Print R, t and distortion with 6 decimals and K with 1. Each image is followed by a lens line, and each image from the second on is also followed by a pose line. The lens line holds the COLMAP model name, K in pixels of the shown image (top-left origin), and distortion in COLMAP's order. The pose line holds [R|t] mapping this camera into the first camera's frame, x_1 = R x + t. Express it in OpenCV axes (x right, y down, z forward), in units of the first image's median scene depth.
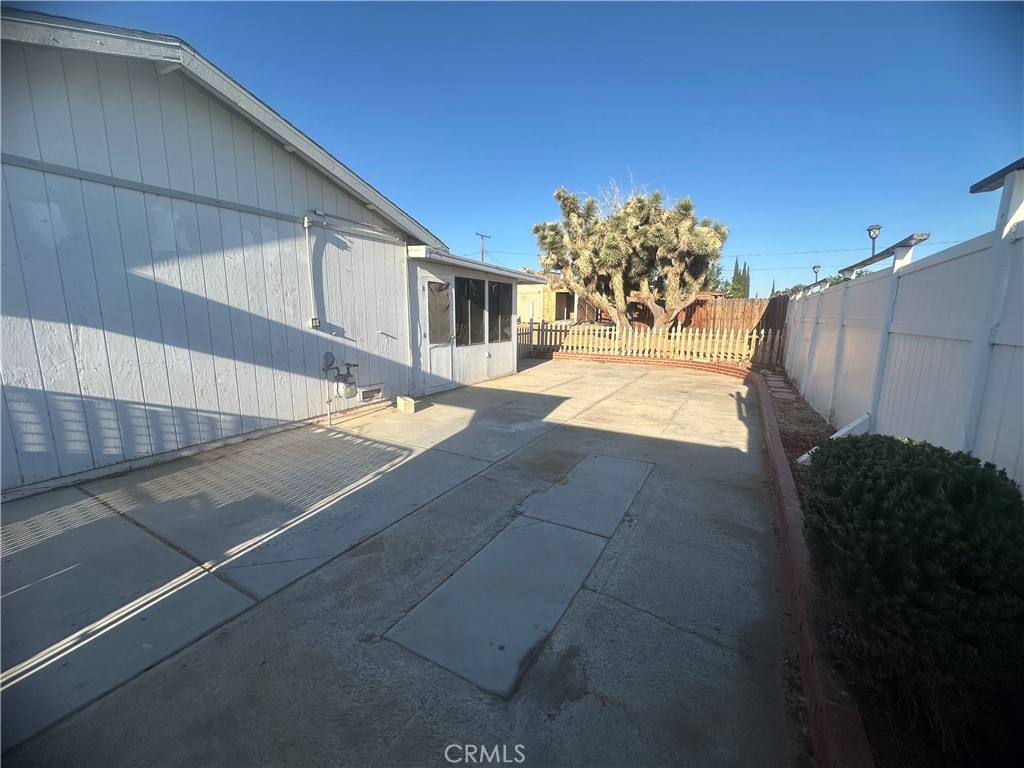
lens RADIAL K [[410.2, 0, 512.9], [0, 410.2, 383.1], [0, 0, 1]] dist [-0.005551, 0.001207]
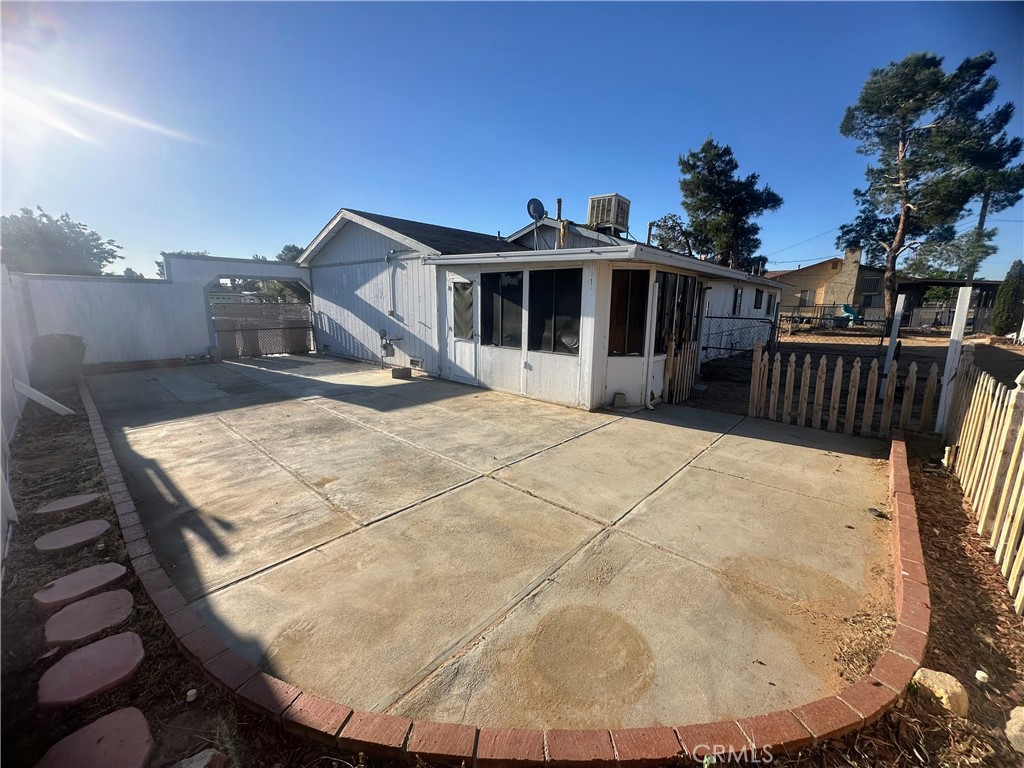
lens RADIAL K [[410.2, 0, 512.3], [0, 410.2, 381.3], [0, 0, 1]] dist [-0.005551, 0.001207]
pose [[-0.217188, 0.178361, -0.959696, 0.885675], [-0.176449, 0.959795, 0.218312, -0.256864], [0.960049, 0.216752, -0.176984, 1.395094]]
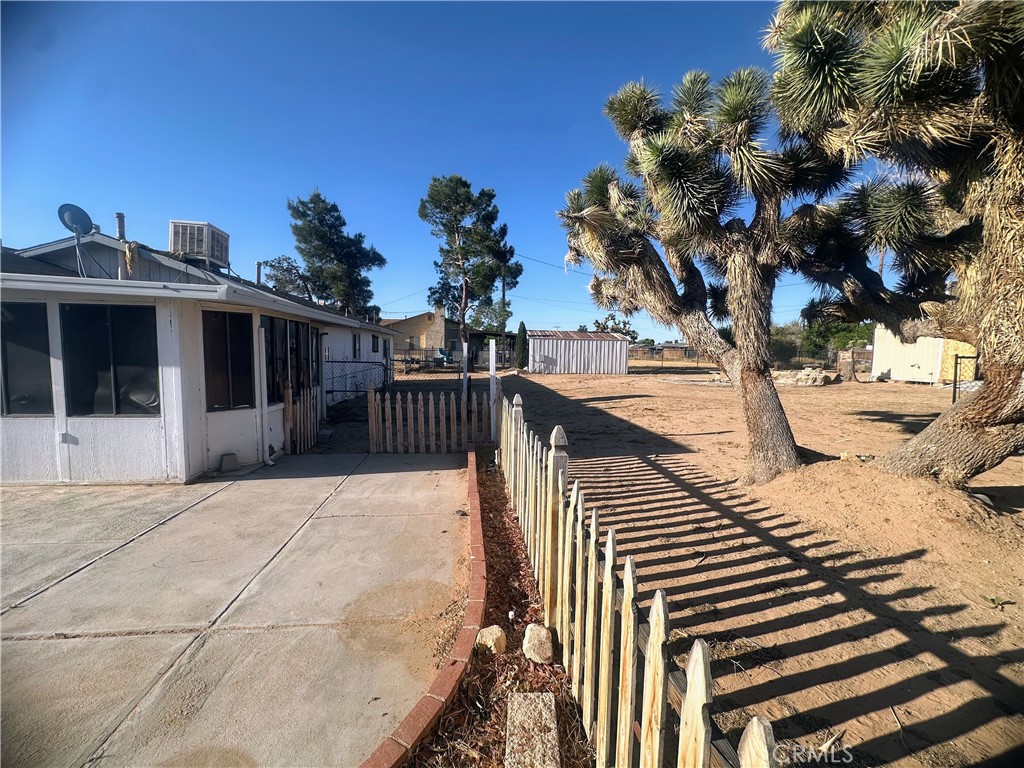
lens RADIAL K [[410.2, 0, 510.7], [0, 410.2, 381.2], [0, 0, 1]] dist [-0.005551, 0.001207]
pose [[0.581263, 0.066358, -0.811006, 0.890724], [-0.149887, 0.988346, -0.026559, -0.269579], [0.799792, 0.136997, 0.584435, 1.424465]]
